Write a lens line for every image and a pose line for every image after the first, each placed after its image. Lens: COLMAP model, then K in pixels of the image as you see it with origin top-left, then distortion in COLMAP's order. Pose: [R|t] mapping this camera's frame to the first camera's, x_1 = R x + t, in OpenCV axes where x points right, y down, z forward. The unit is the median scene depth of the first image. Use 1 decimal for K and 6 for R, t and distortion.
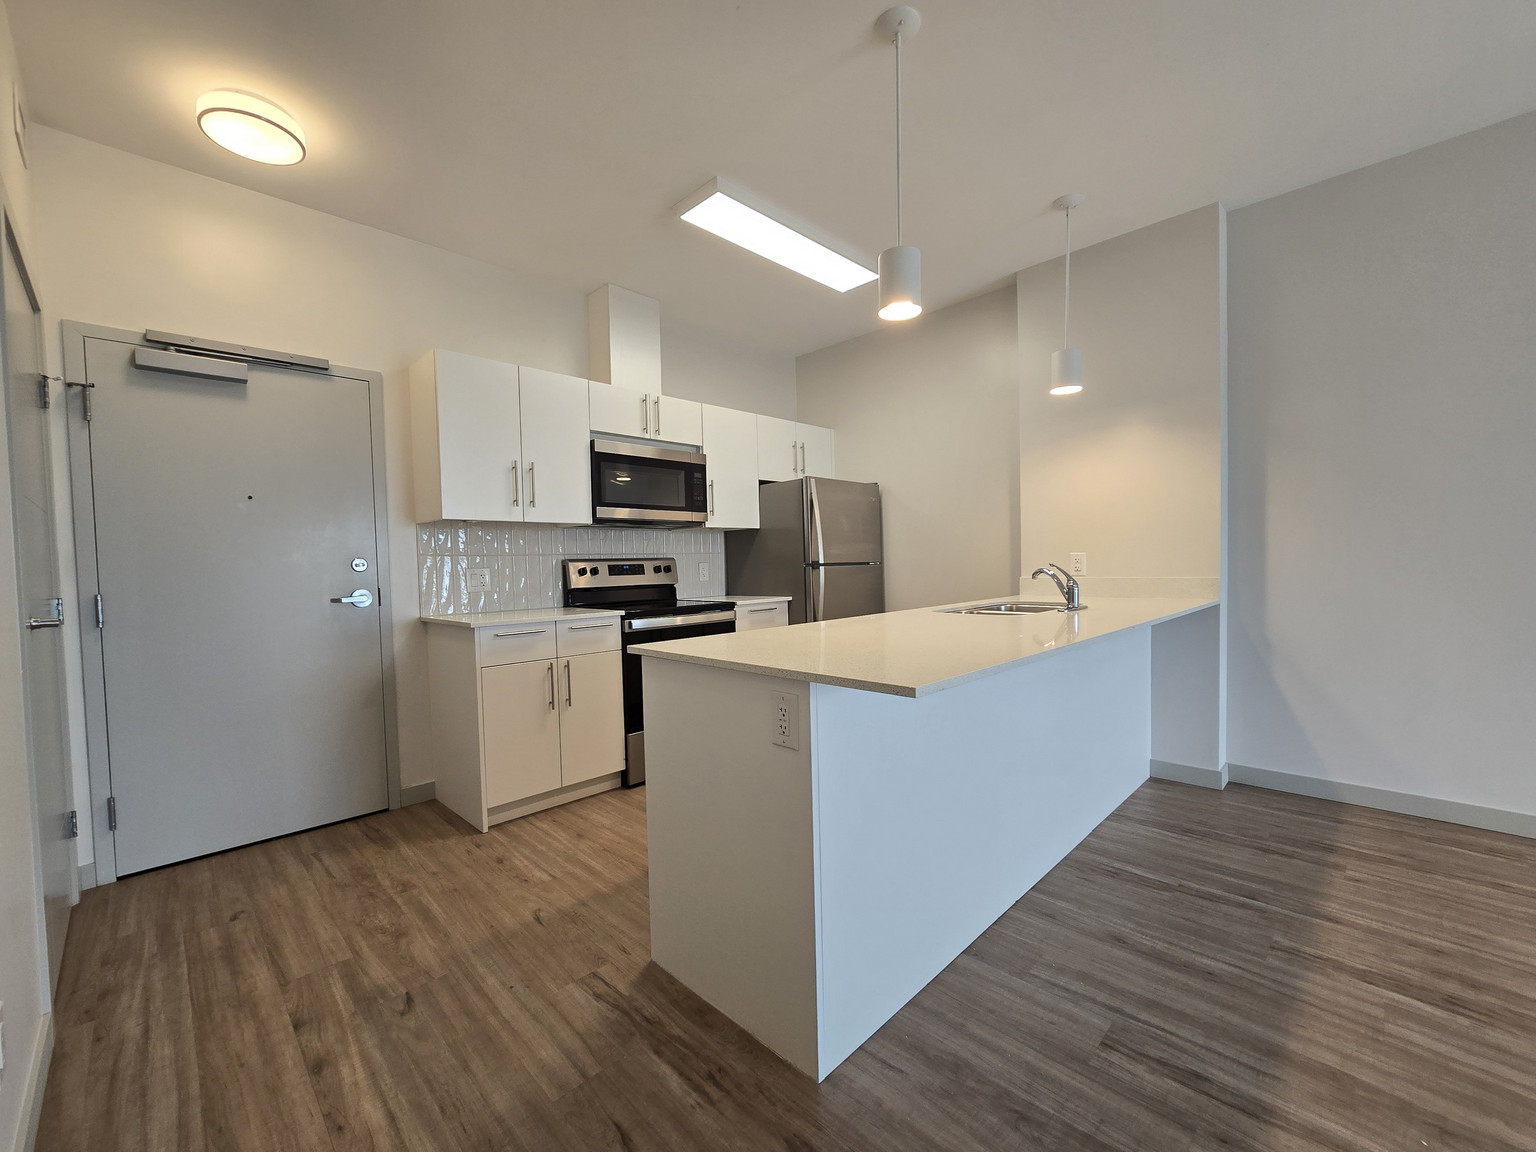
lens RADIAL K [[641.8, 0, 772.7], [0, 641.8, 567.7], [0, 0, 1]] dist [0.037455, 0.000260]
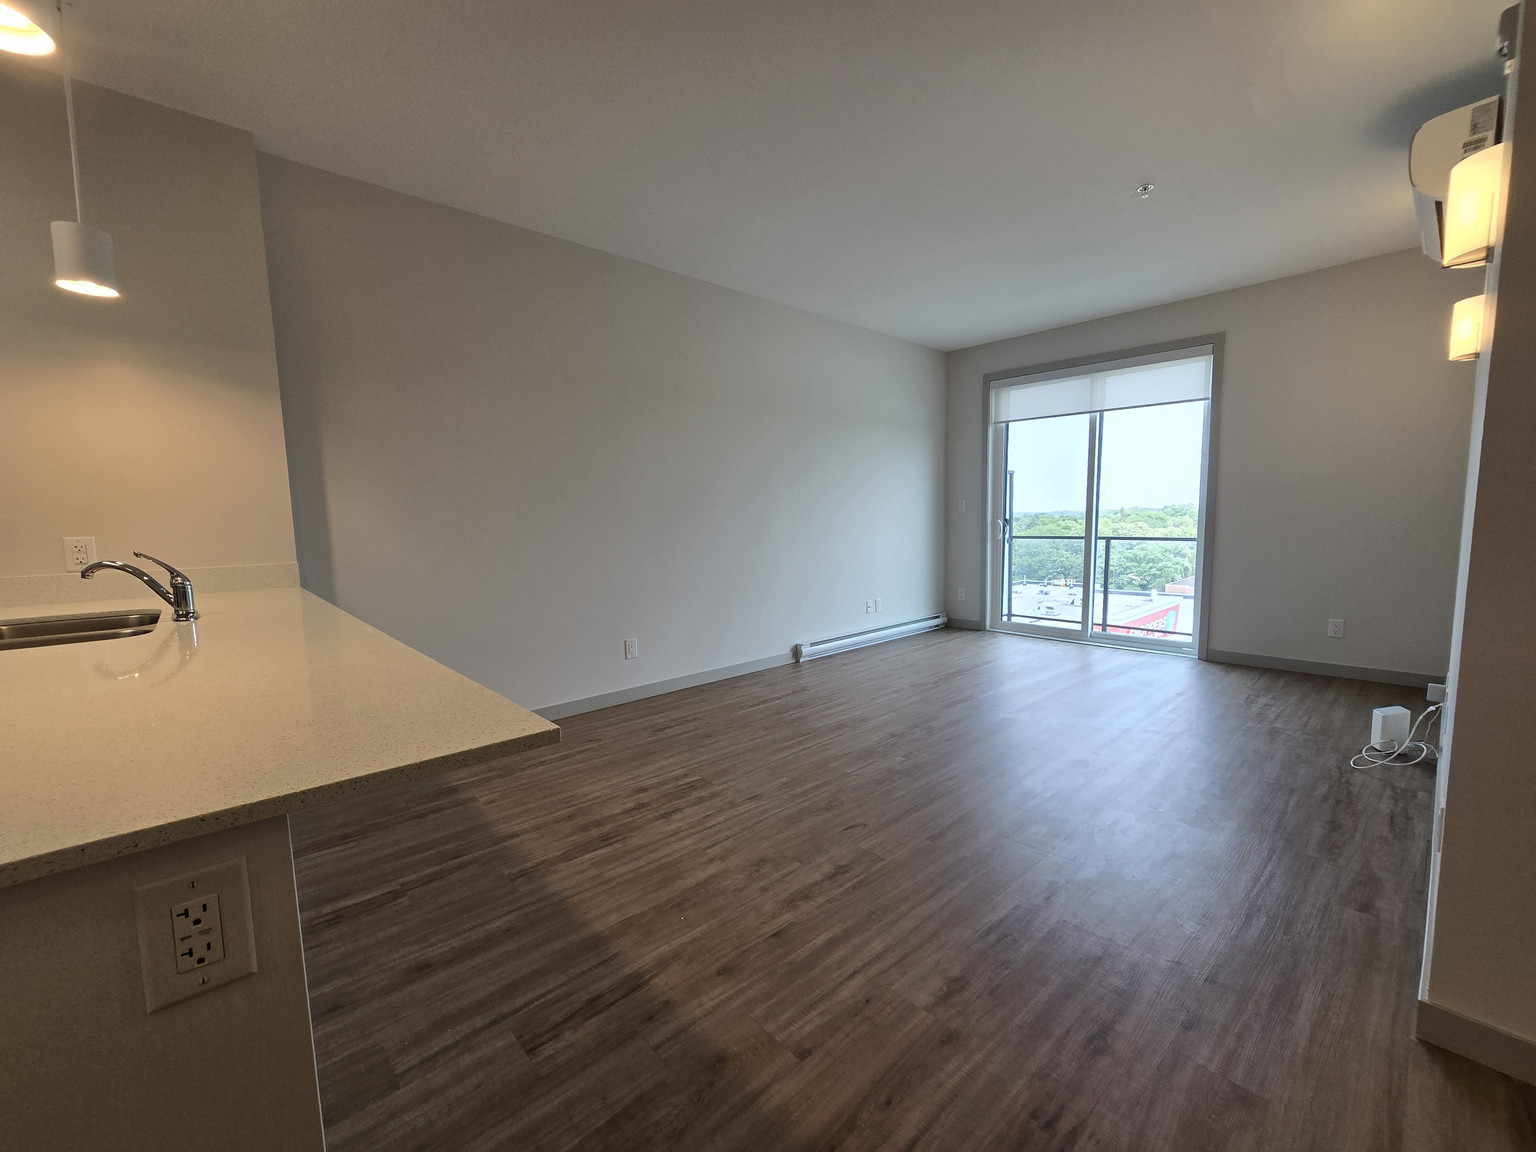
lens RADIAL K [[627.8, 0, 765.0], [0, 627.8, 594.2], [0, 0, 1]] dist [-0.011167, -0.000280]
pose [[0.048676, -0.091470, 0.994617, -0.308115], [0.021936, 0.995656, 0.090492, -0.016920], [-0.998574, 0.017414, 0.050472, 0.568066]]
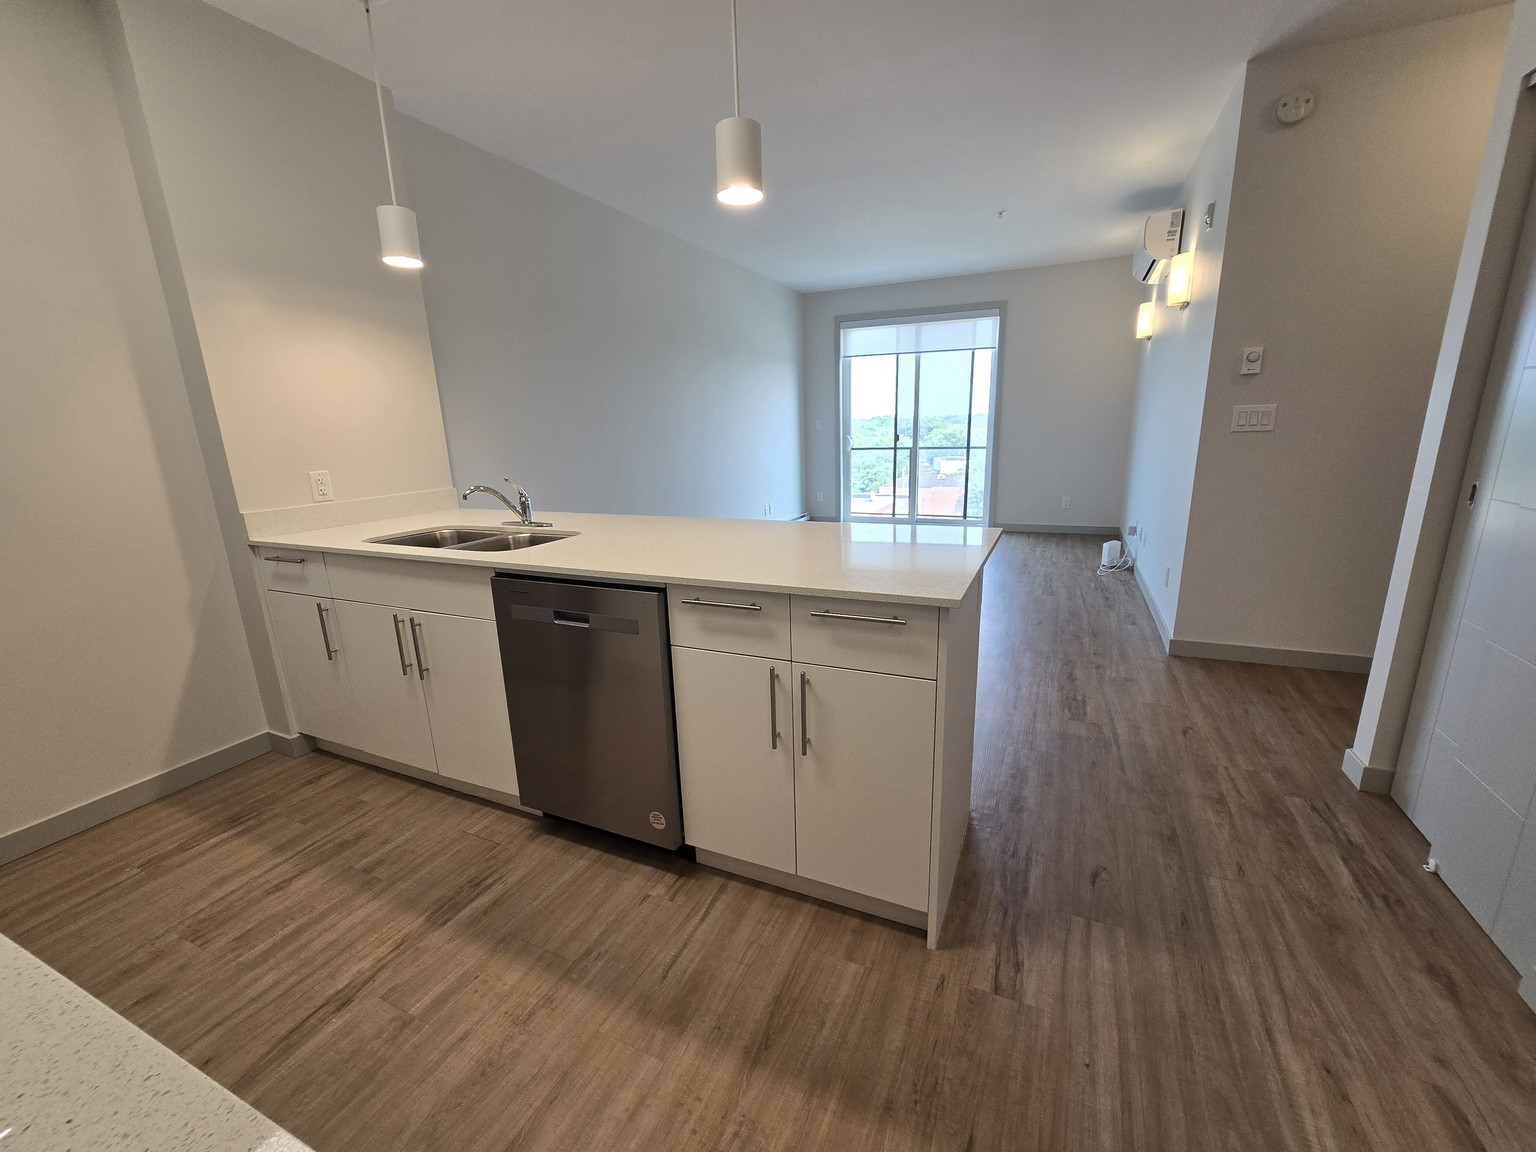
lens RADIAL K [[631.9, 0, 767.6], [0, 631.9, 586.7], [0, 0, 1]] dist [-0.001834, 0.000037]
pose [[-0.342717, -0.193173, 0.919363, -0.392632], [0.047673, 0.973794, 0.222381, -0.024037], [-0.938228, 0.120043, -0.324526, 0.718560]]
